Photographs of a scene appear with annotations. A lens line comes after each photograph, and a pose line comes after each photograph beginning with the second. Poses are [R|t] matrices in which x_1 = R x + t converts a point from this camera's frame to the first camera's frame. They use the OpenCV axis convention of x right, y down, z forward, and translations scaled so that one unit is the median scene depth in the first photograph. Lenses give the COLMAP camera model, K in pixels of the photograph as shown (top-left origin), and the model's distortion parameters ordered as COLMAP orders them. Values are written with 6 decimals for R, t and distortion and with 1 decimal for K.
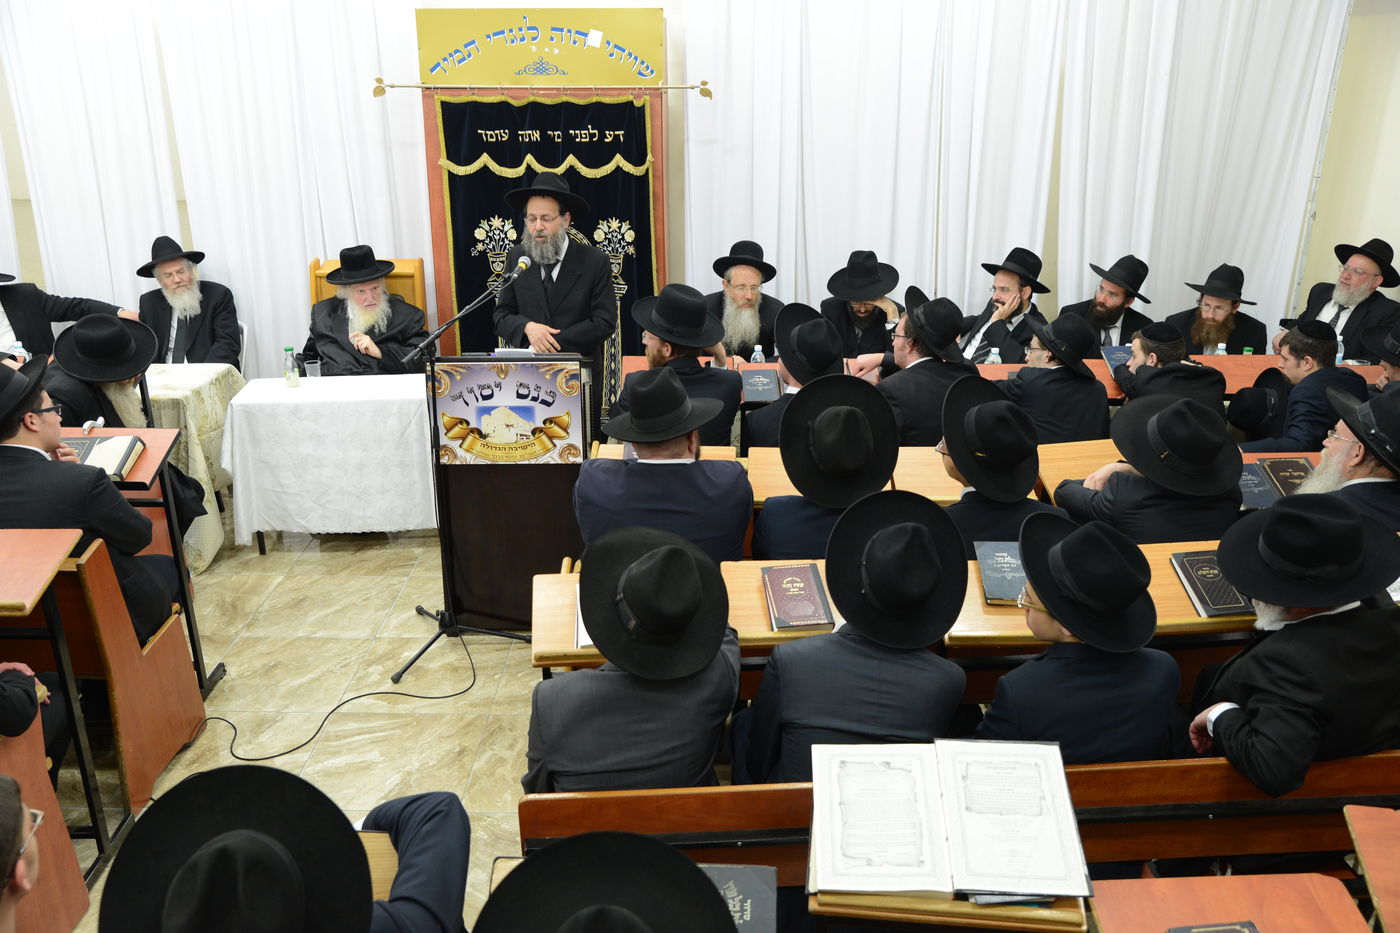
lens RADIAL K [[1140.9, 0, 694.8], [0, 1140.9, 474.5], [0, 0, 1]] dist [-0.096627, 0.130949]
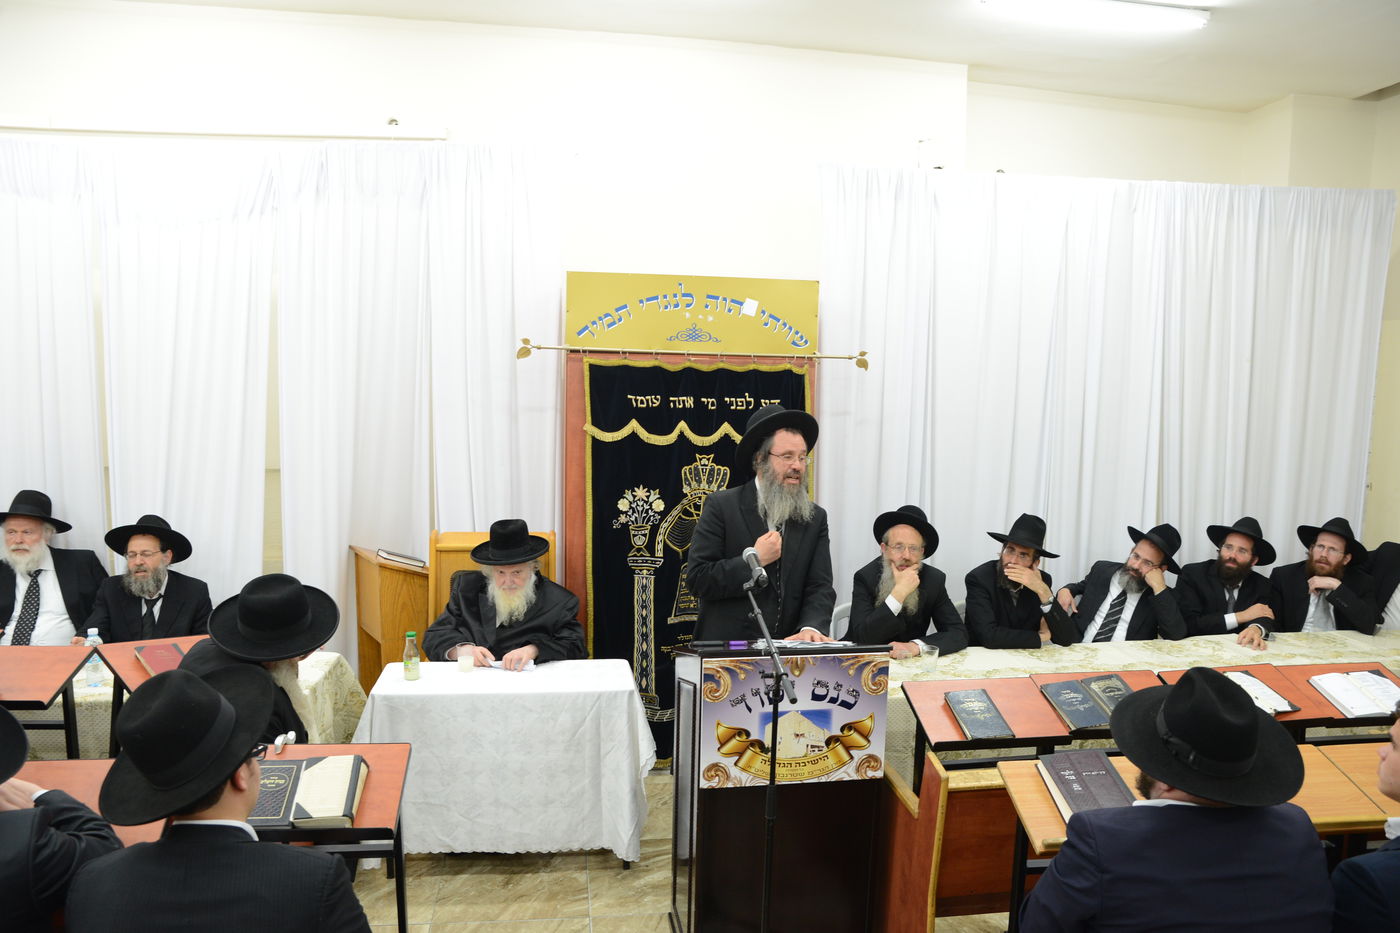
lens RADIAL K [[943.7, 0, 698.2], [0, 943.7, 476.5], [0, 0, 1]] dist [-0.142784, 0.101902]
pose [[0.989599, 0.003782, 0.143803, -0.248901], [0.032364, 0.968174, -0.248177, -0.044566], [-0.140165, 0.250250, 0.957982, 0.263190]]
